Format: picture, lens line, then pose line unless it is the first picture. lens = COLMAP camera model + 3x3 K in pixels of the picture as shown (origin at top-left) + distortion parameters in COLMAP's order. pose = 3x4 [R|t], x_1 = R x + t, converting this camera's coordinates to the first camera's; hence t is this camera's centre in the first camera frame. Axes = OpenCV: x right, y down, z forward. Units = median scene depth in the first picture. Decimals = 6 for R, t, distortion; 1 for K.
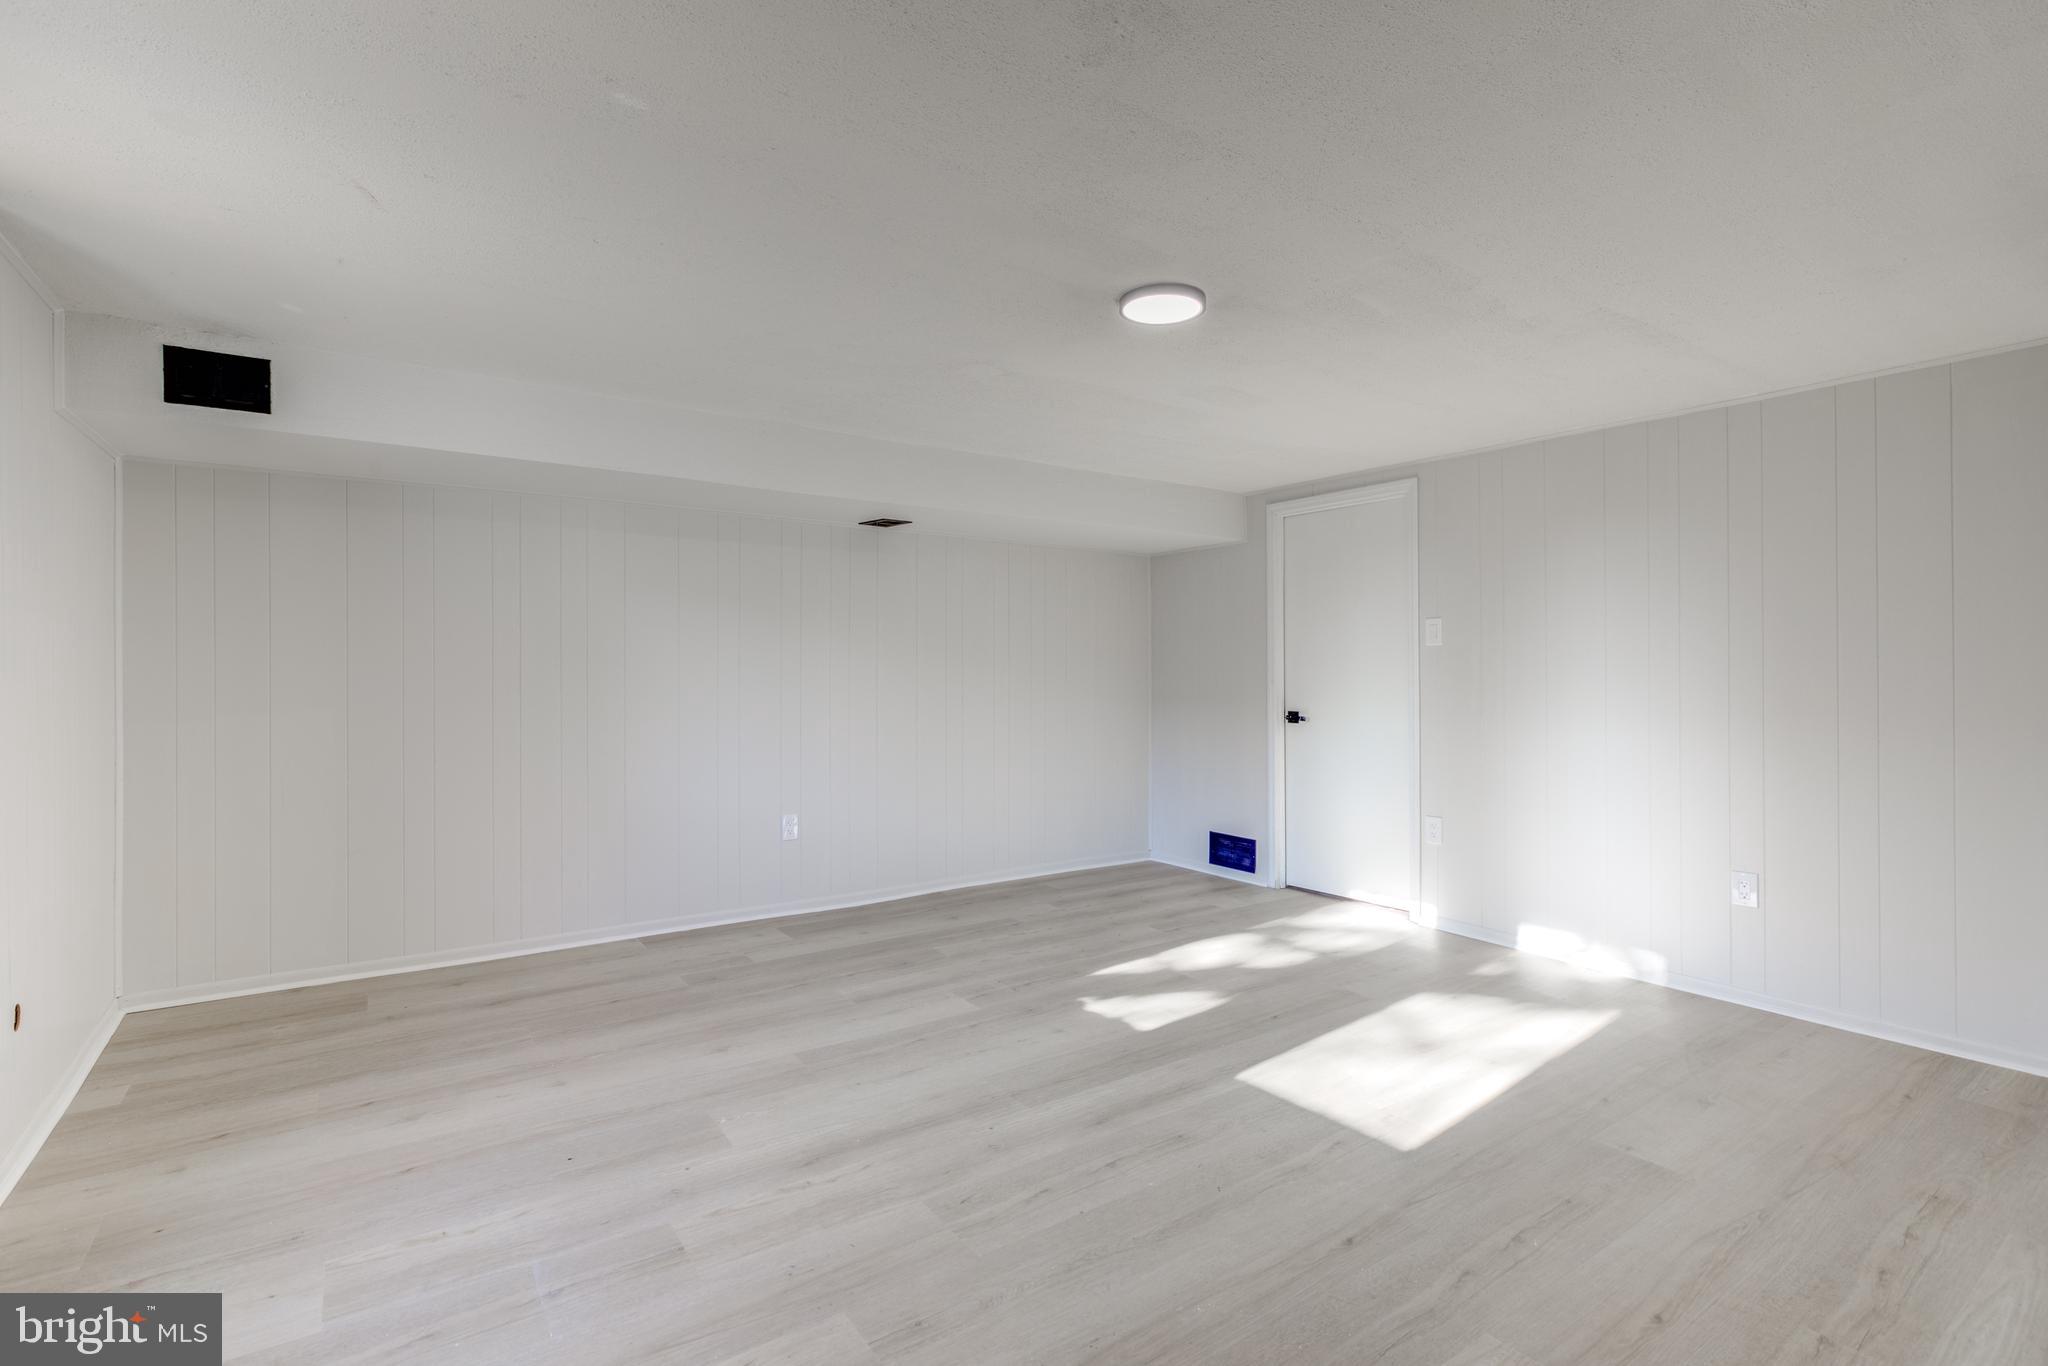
lens RADIAL K [[960.3, 0, 1013.5], [0, 960.3, 674.5], [0, 0, 1]] dist [-0.005522, 0.002928]
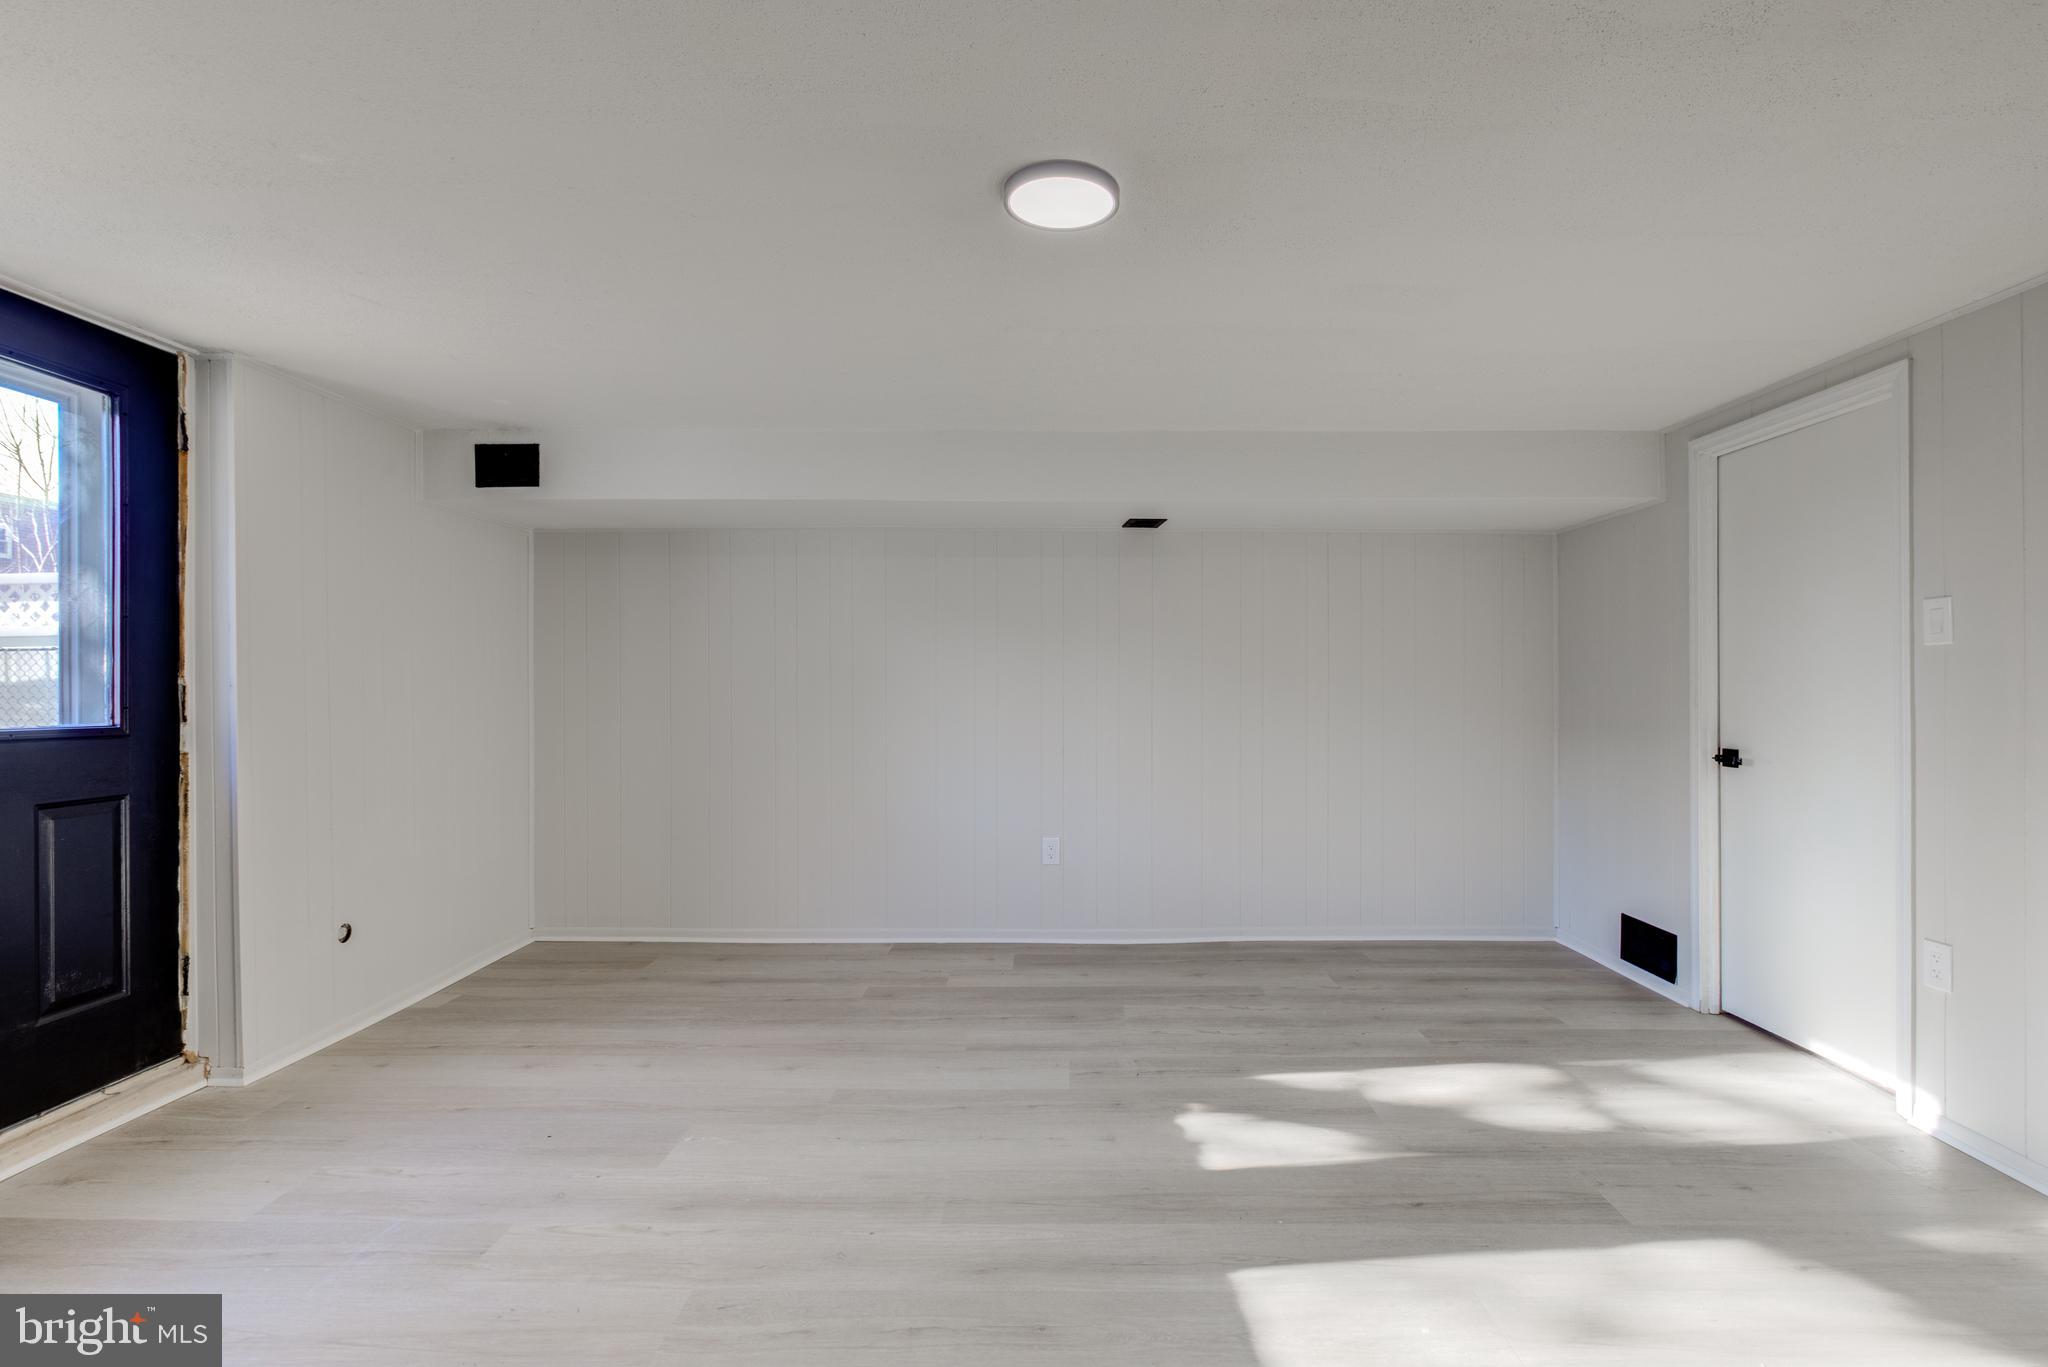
lens RADIAL K [[960.3, 0, 1024.9], [0, 960.3, 692.6], [0, 0, 1]] dist [-0.005522, 0.002928]
pose [[0.821322, 0.003255, -0.570456, 0.380576], [-0.000822, 0.999989, 0.004523, -0.004738], [0.570465, -0.003246, 0.821316, 0.257877]]
